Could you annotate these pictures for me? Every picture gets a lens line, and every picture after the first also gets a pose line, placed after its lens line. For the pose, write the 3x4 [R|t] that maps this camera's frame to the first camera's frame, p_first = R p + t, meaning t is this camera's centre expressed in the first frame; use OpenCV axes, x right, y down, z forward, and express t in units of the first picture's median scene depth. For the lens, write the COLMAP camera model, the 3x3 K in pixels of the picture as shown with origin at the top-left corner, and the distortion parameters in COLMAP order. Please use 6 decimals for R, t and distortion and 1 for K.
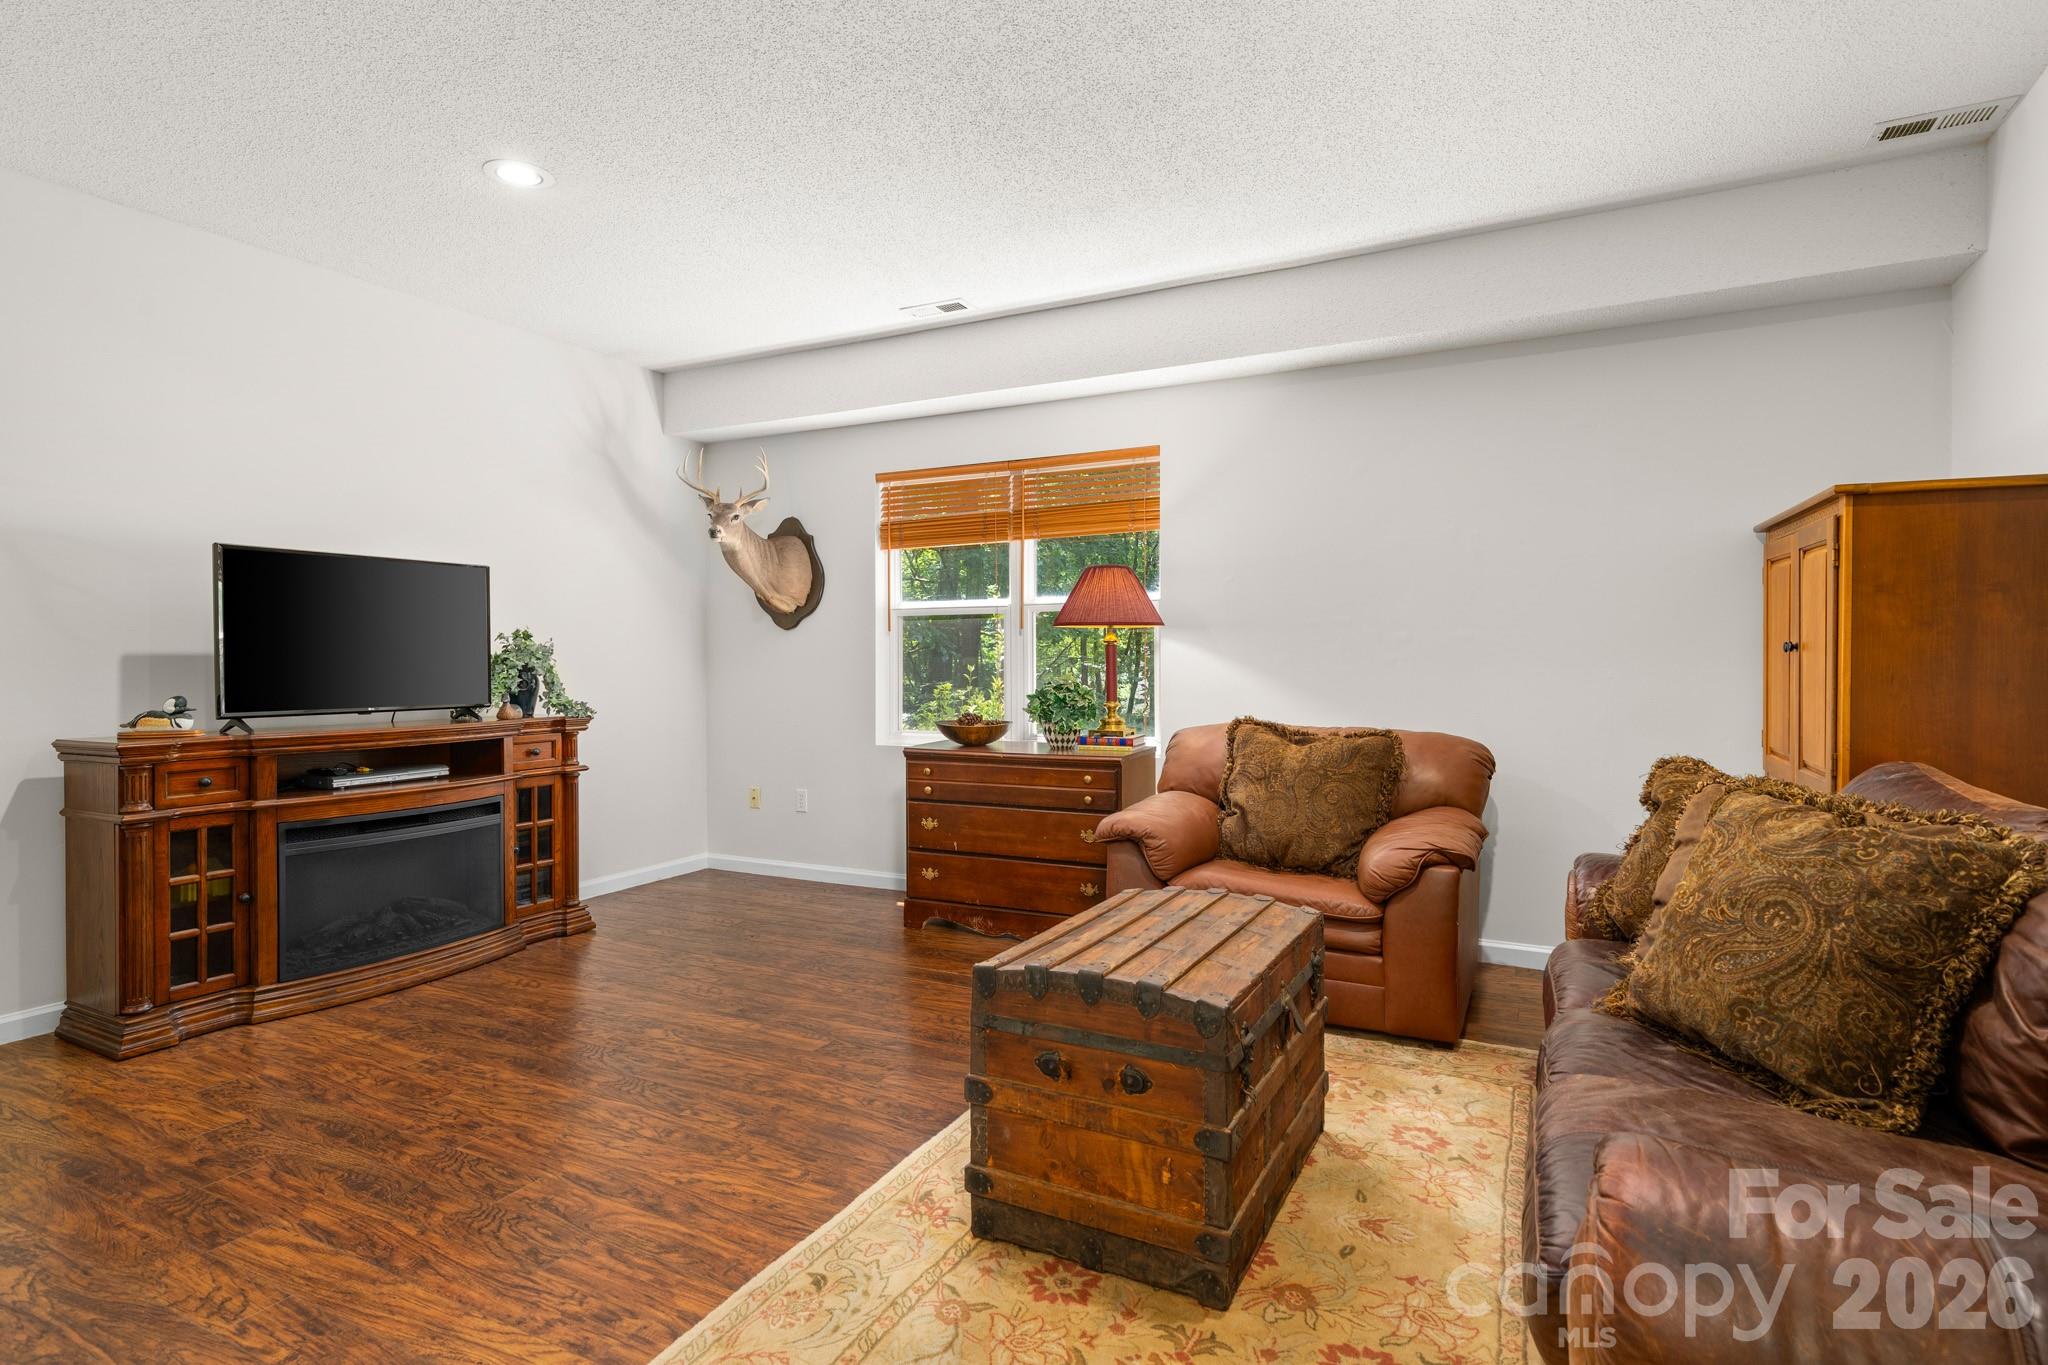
lens RADIAL K [[1031.5, 0, 1020.5], [0, 1031.5, 671.0], [0, 0, 1]] dist [-0.003114, -0.001549]
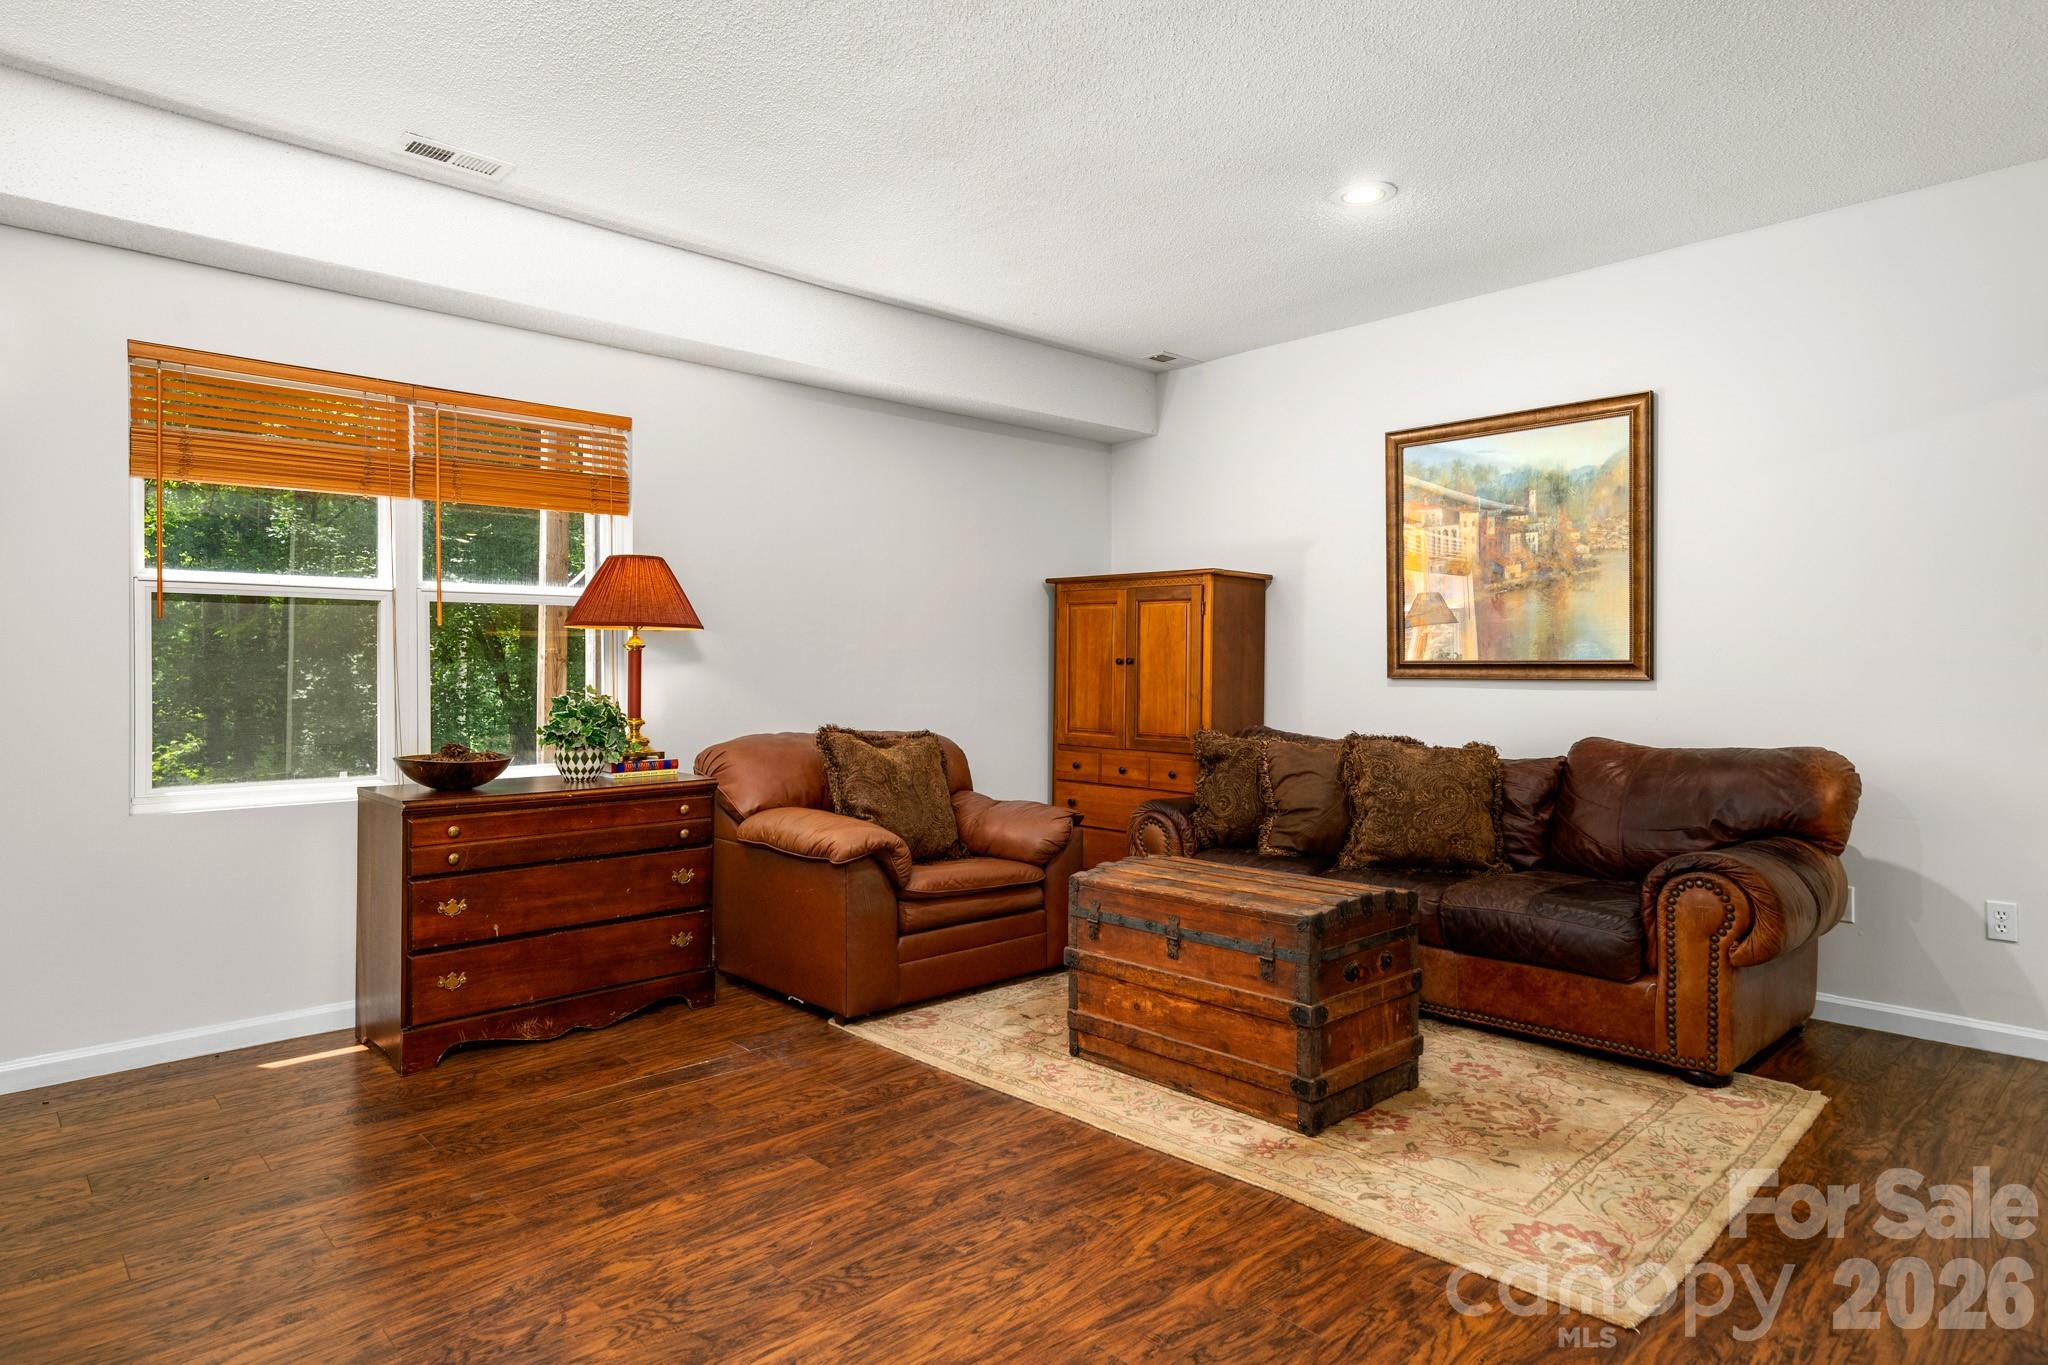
lens RADIAL K [[1121.1, 0, 1012.1], [0, 1121.1, 677.7], [0, 0, 1]] dist [-0.001248, 0.000295]
pose [[0.356157, -0.003911, 0.934418, -0.743281], [0.007320, 0.999972, 0.001395, -0.002776], [-0.934398, 0.006343, 0.356175, 0.446127]]
